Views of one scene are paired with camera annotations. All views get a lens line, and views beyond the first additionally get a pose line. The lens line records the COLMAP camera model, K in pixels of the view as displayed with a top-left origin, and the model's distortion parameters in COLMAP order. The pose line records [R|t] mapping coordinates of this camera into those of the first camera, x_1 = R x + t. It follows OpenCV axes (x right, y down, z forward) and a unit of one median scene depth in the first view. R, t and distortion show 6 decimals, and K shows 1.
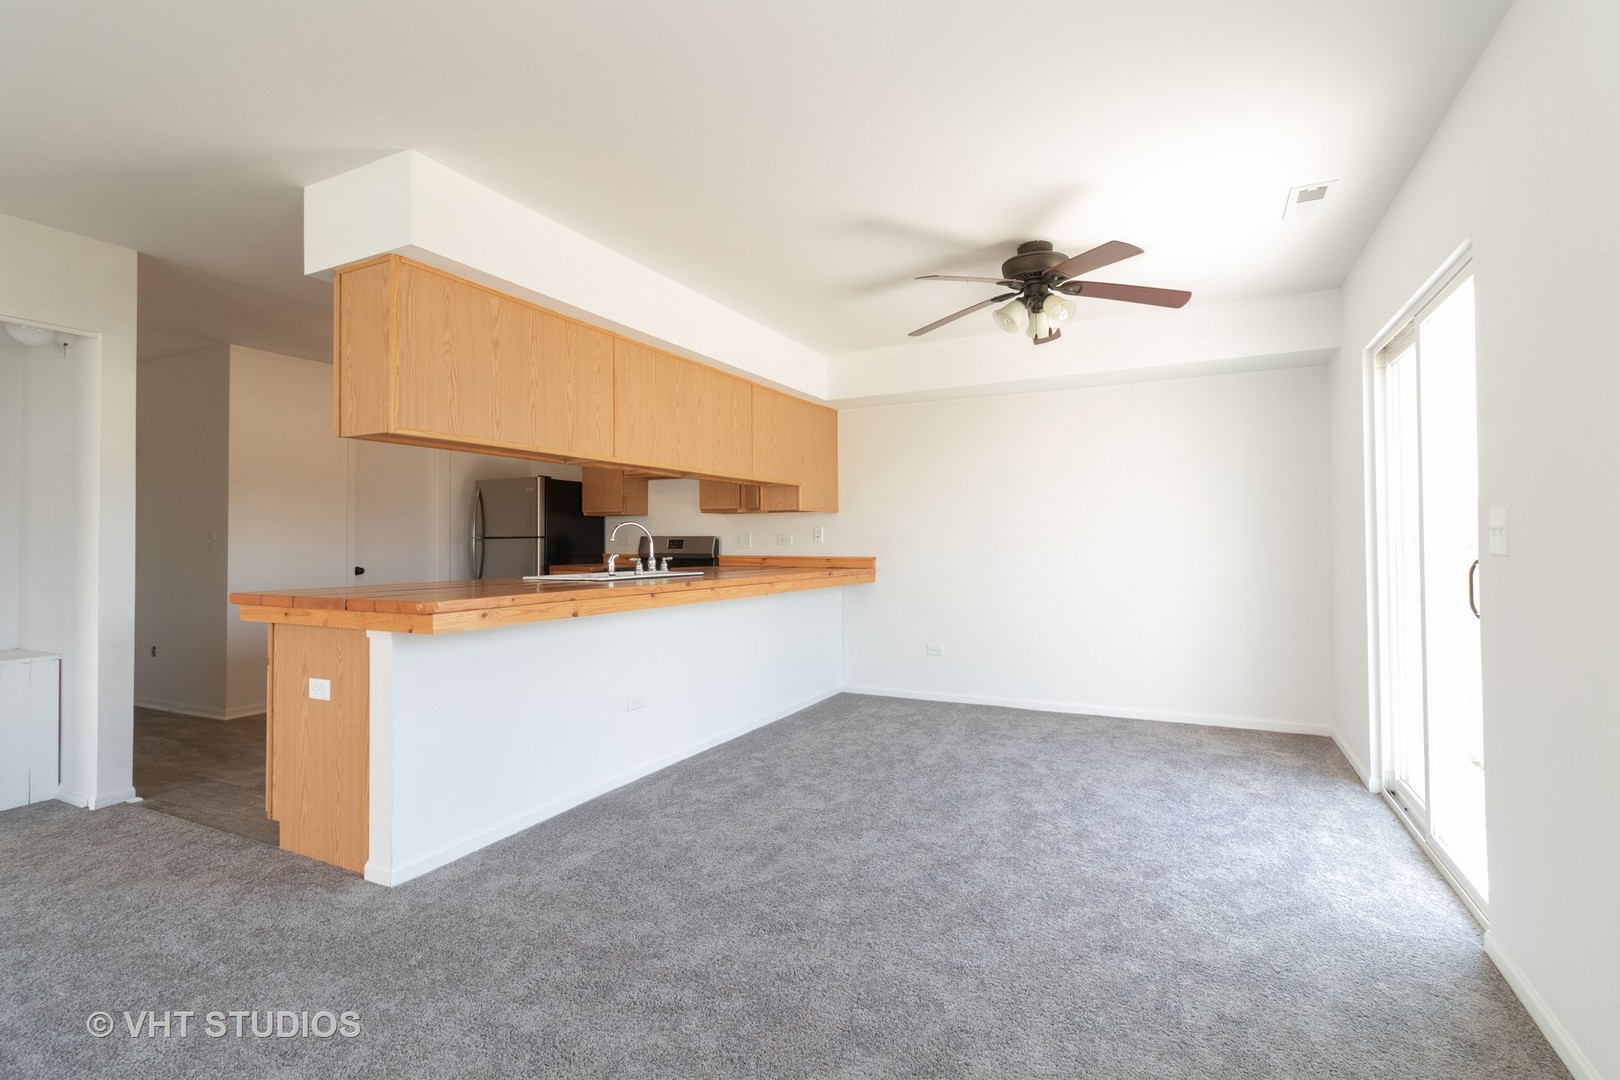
lens RADIAL K [[746.9, 0, 816.6], [0, 746.9, 531.1], [0, 0, 1]] dist [0.000903, 0.000662]
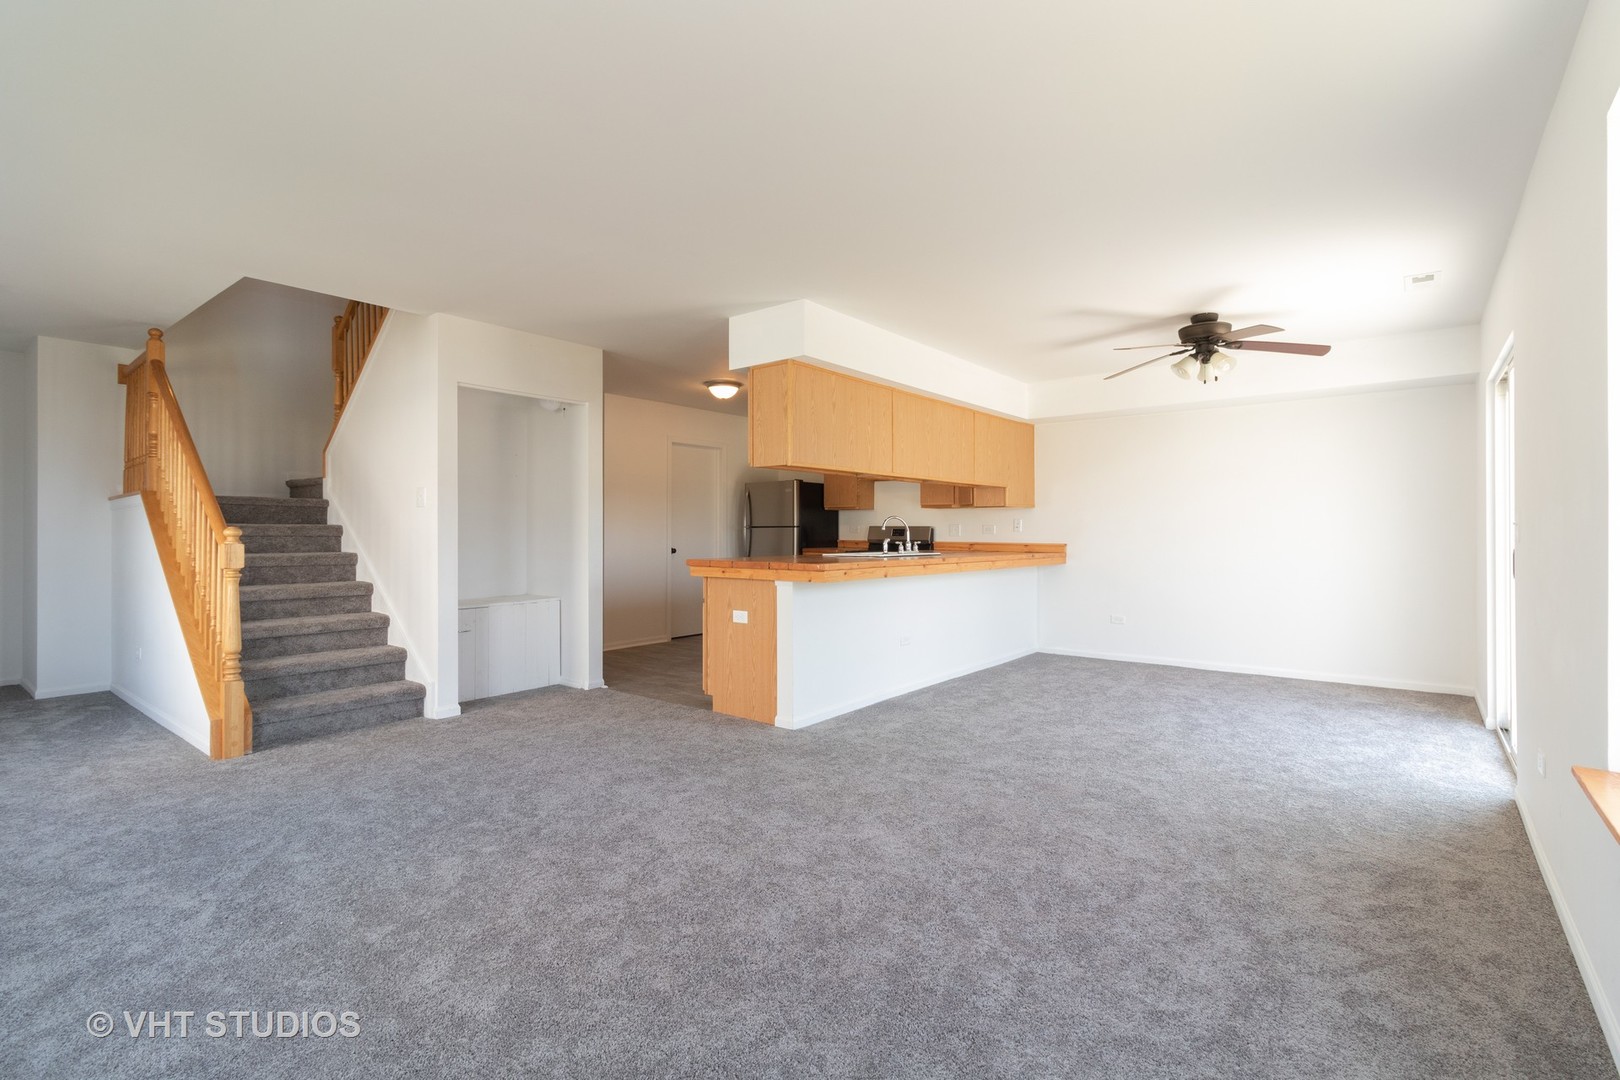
lens RADIAL K [[746.9, 0, 816.6], [0, 746.9, 531.1], [0, 0, 1]] dist [0.000903, 0.000662]
pose [[0.978720, 0.004249, -0.205156, -0.120954], [-0.001416, 0.999902, 0.013953, -0.004492], [0.205196, -0.013366, 0.978630, -0.491173]]
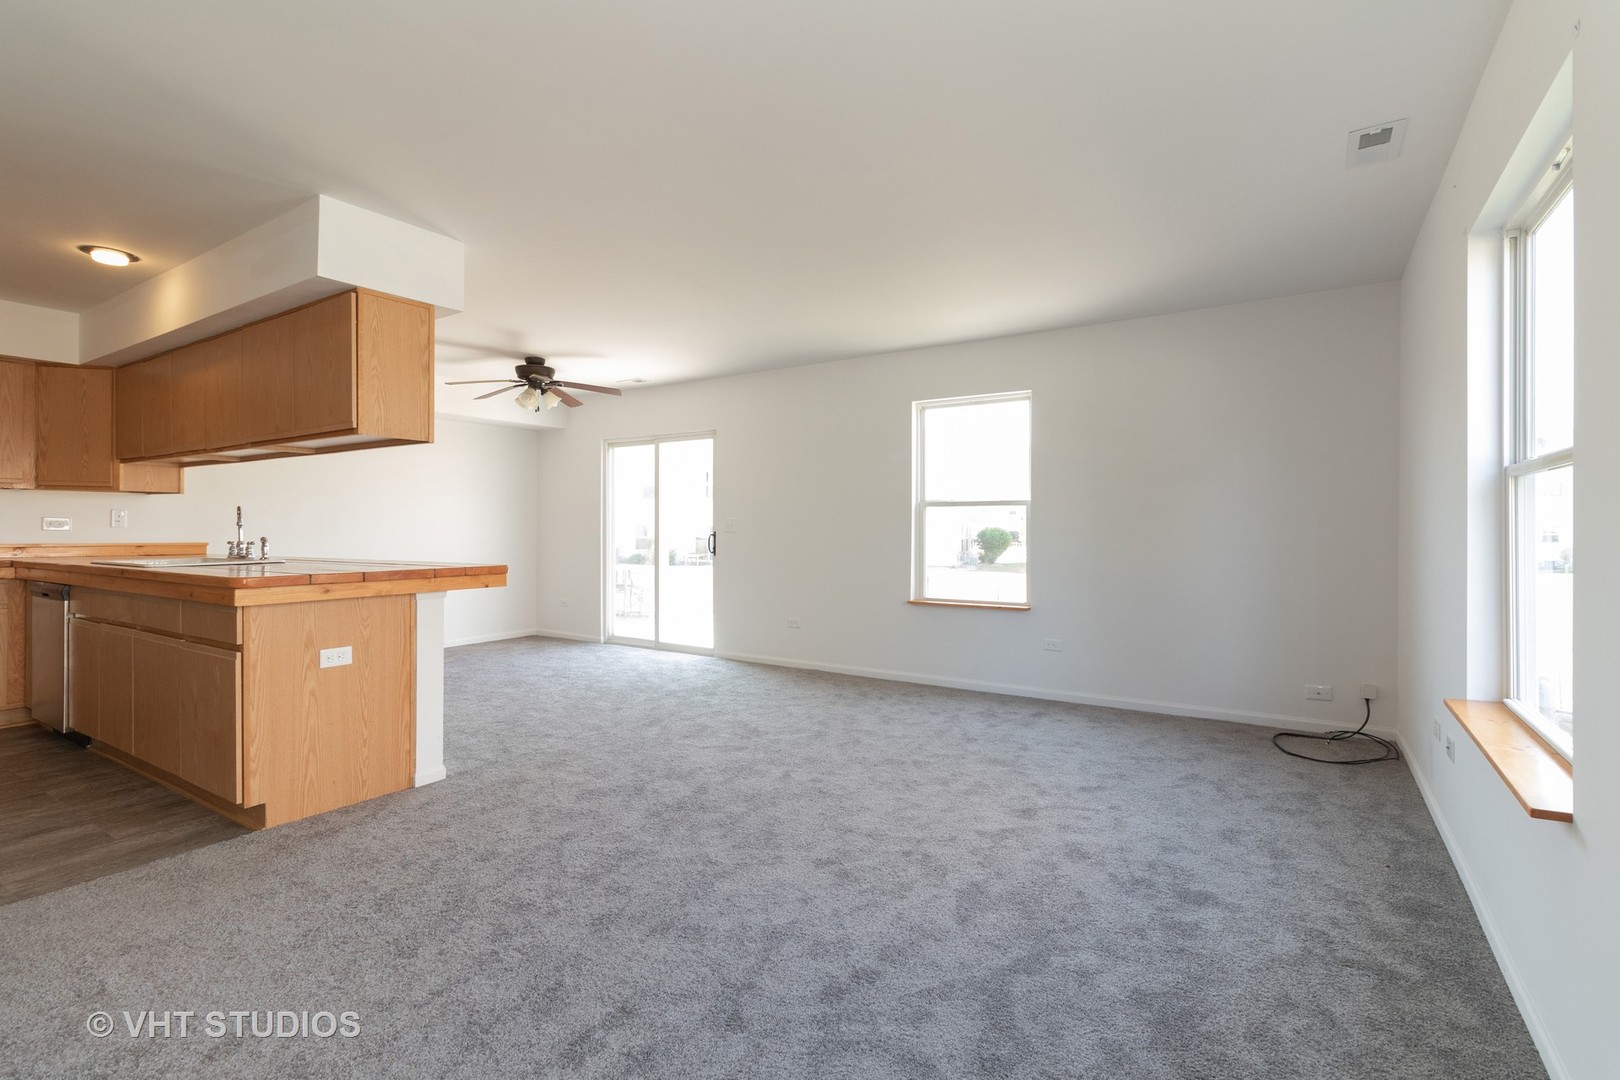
lens RADIAL K [[746.9, 0, 816.6], [0, 746.9, 531.1], [0, 0, 1]] dist [0.000903, 0.000662]
pose [[0.113424, 0.007027, 0.993522, -1.356287], [-0.020458, 0.999779, -0.004736, 0.011576], [-0.993336, -0.019788, 0.113543, 0.132606]]
